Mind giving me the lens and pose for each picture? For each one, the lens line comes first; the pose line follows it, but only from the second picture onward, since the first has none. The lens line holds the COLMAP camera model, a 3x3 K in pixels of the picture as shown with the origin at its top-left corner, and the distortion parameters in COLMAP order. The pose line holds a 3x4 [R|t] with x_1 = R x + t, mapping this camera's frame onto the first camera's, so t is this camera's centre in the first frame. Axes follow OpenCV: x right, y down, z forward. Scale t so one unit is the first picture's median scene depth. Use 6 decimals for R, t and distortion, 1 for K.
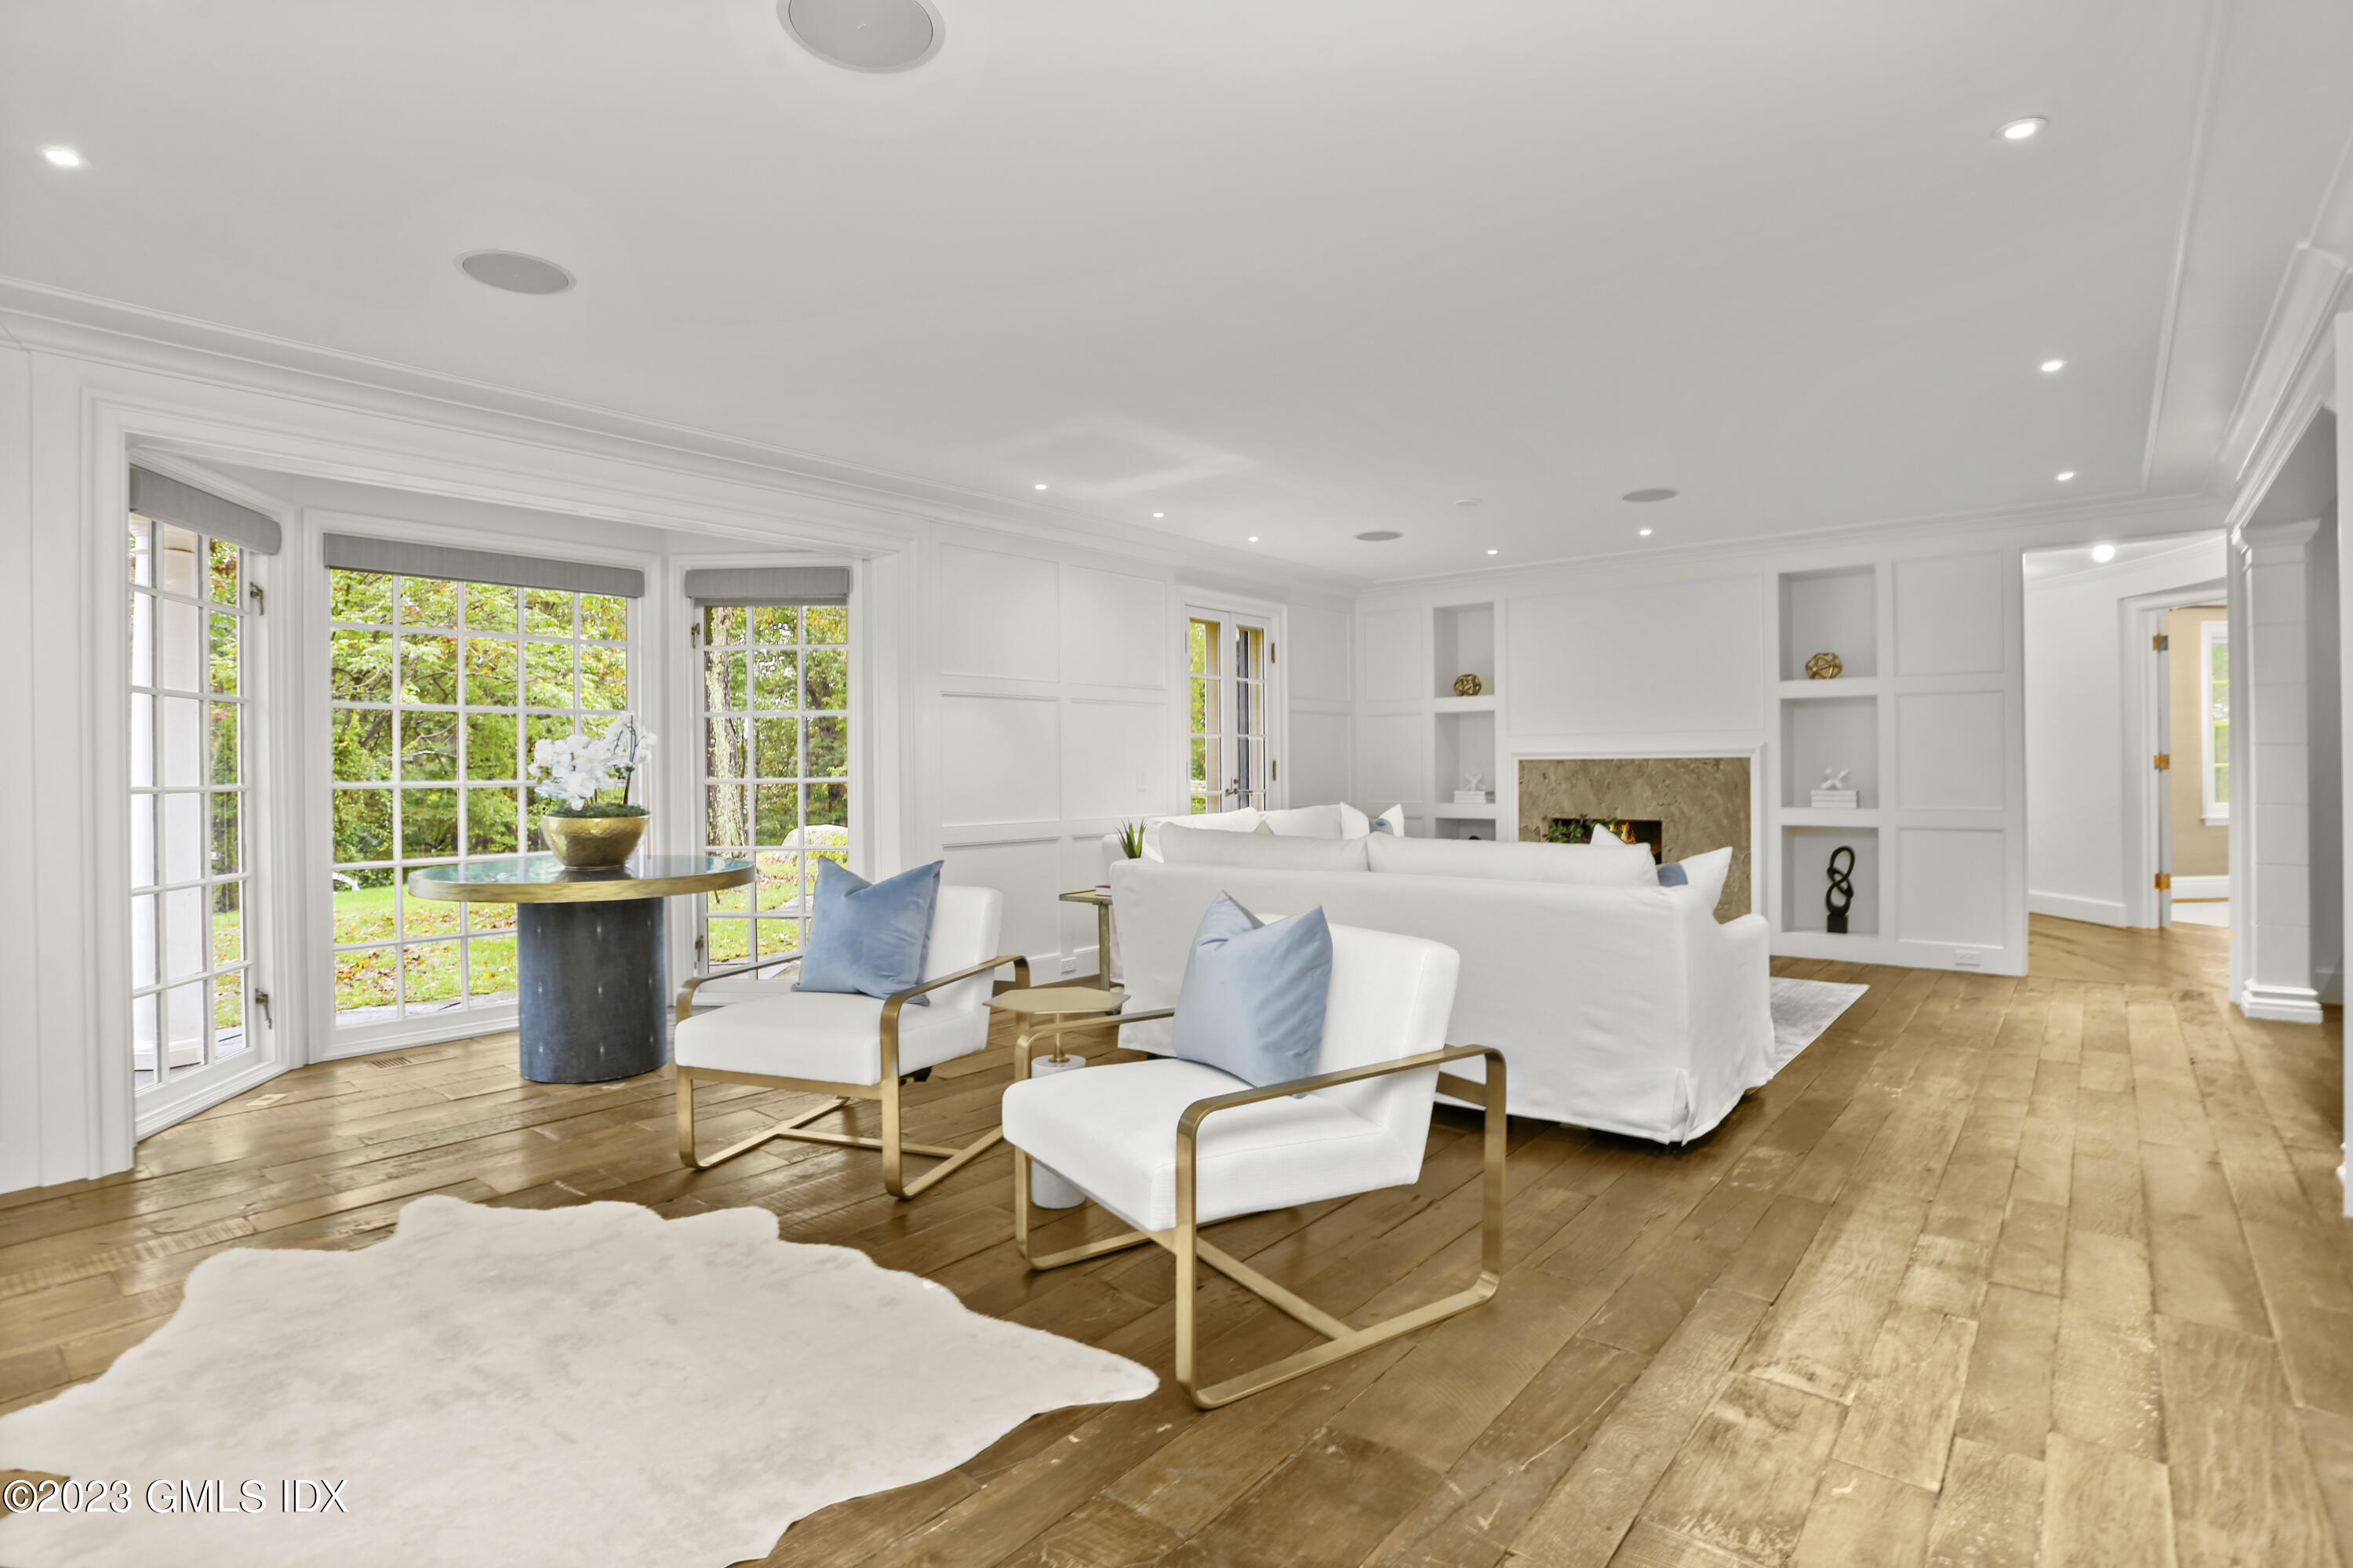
lens RADIAL K [[1106.2, 0, 1184.9], [0, 1106.2, 772.4], [0, 0, 1]] dist [0.000639, 0.000442]
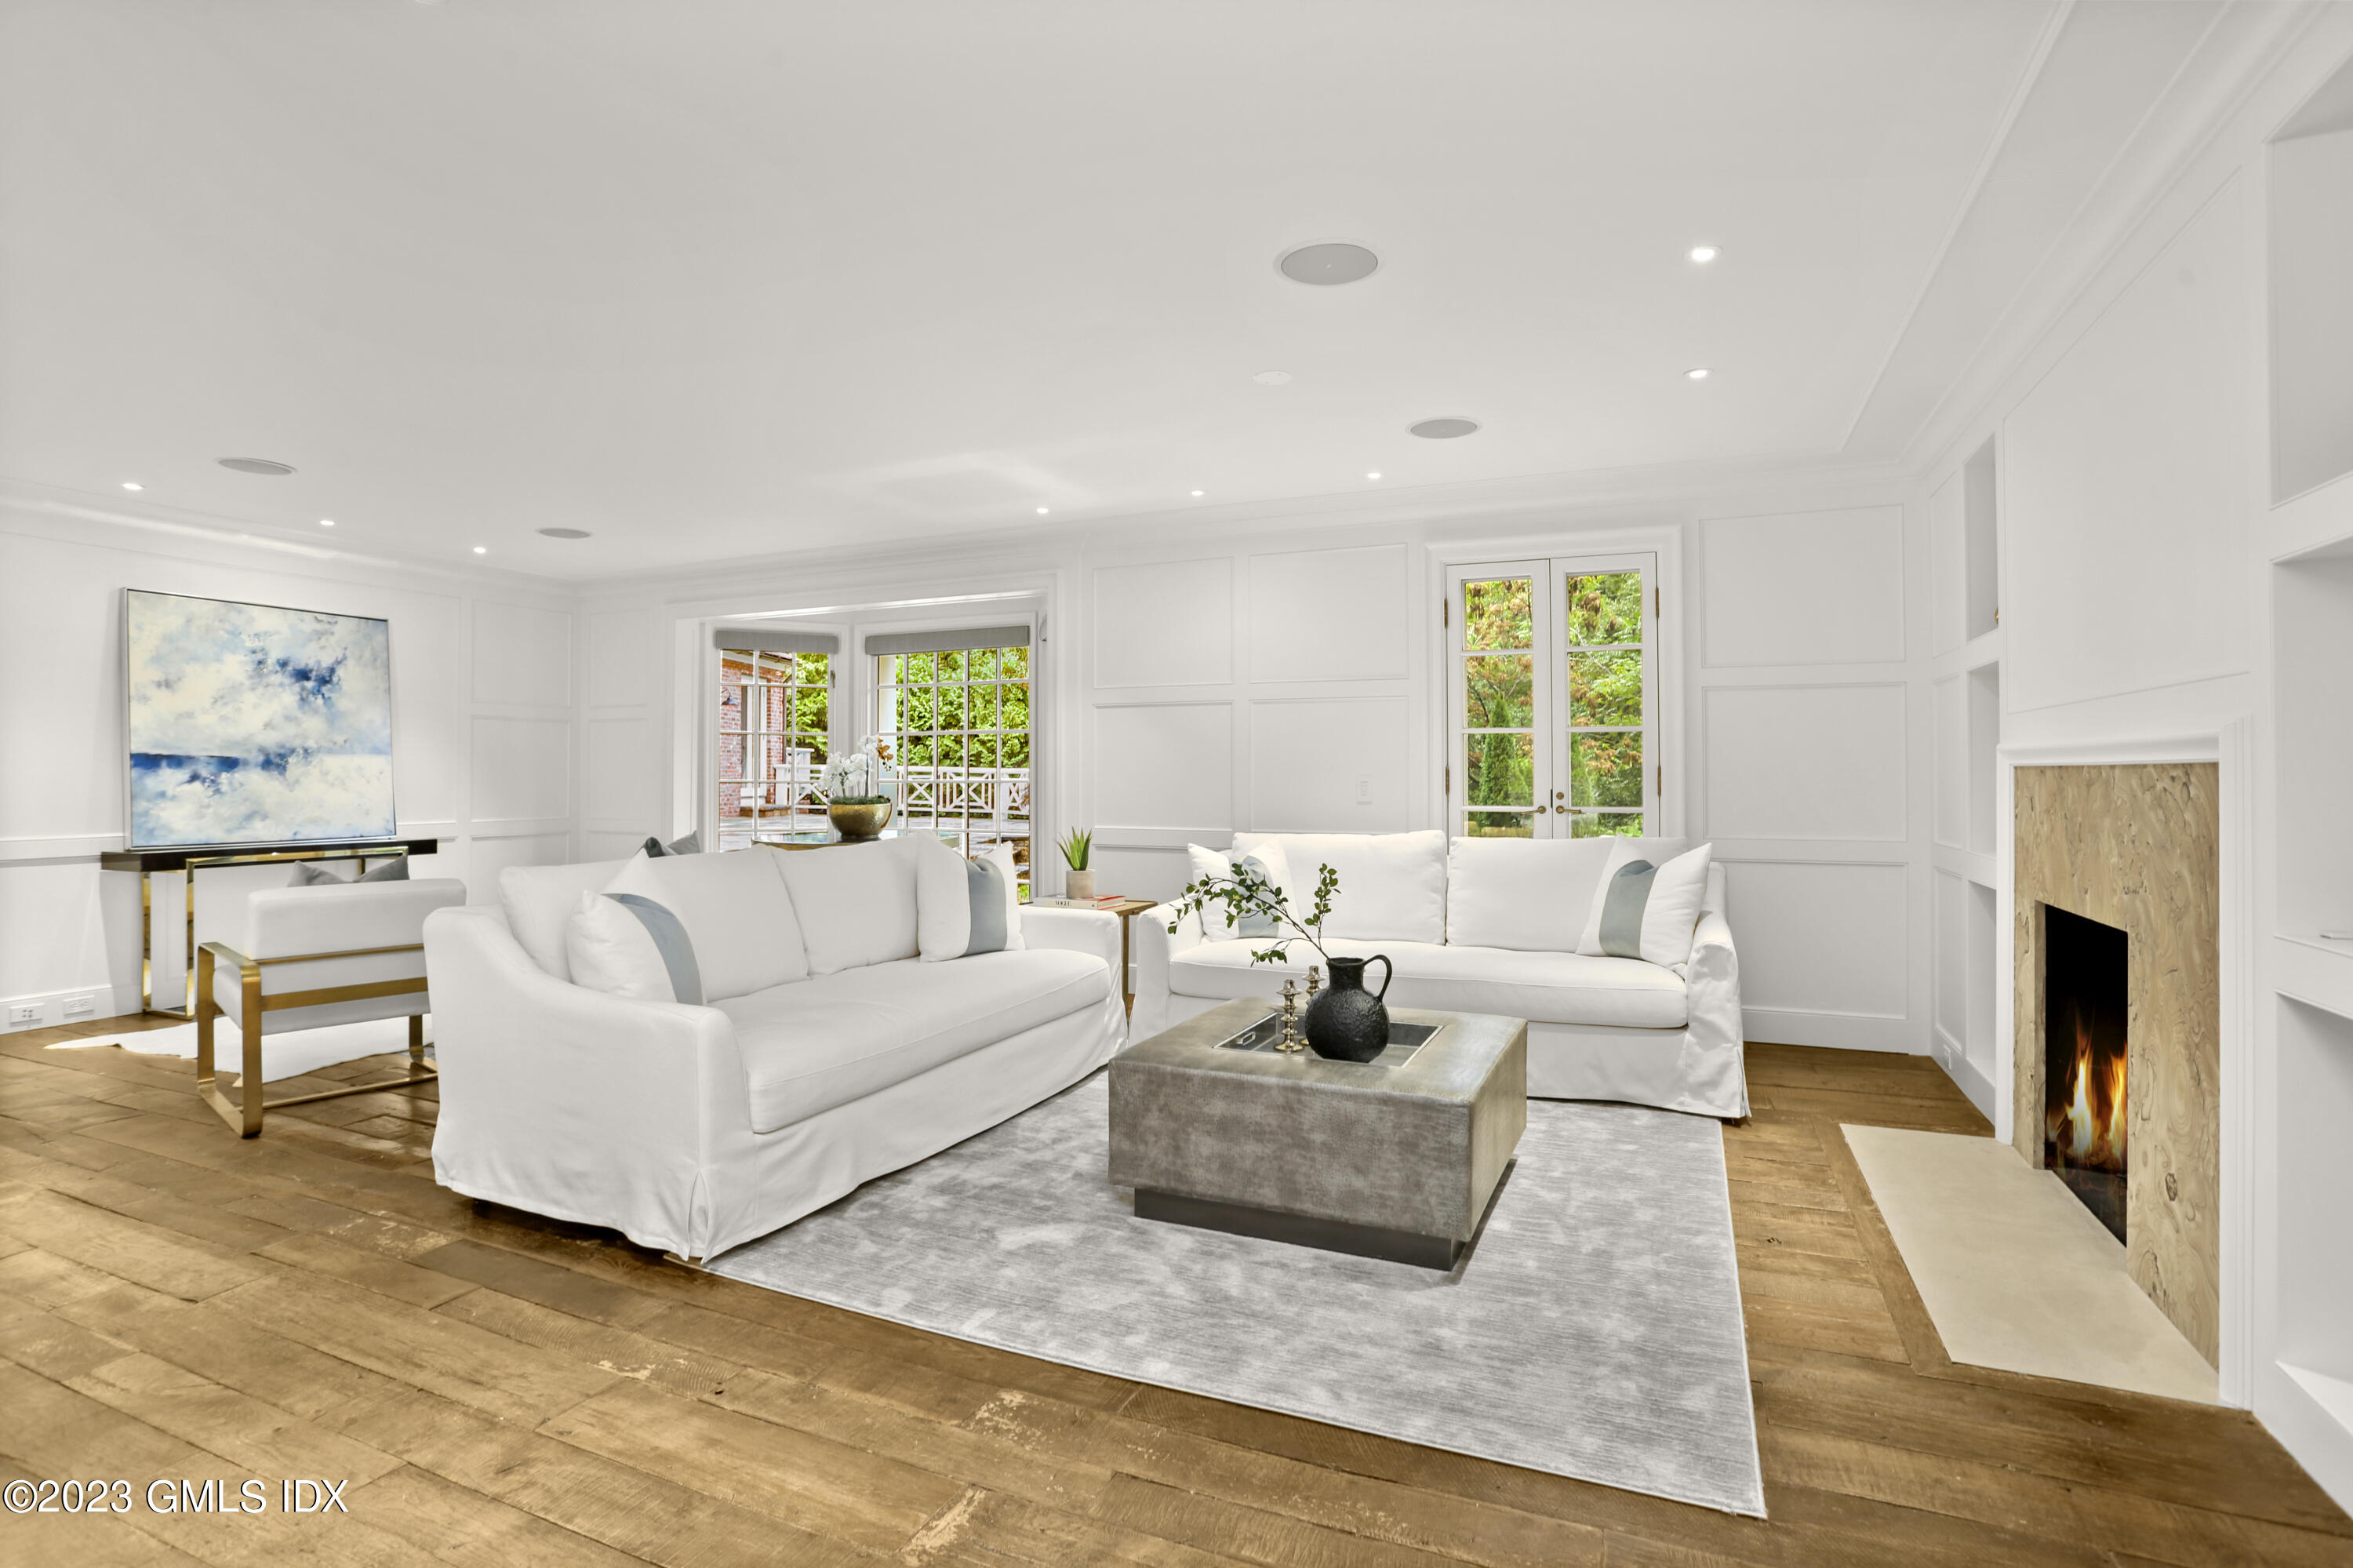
lens RADIAL K [[1106.2, 0, 1187.7], [0, 1106.2, 774.1], [0, 0, 1]] dist [0.000639, 0.000442]
pose [[0.272104, 0.016705, -0.962123, 1.624974], [-0.012667, 0.999825, 0.013777, -0.033798], [0.962184, 0.008438, 0.272268, 1.444286]]
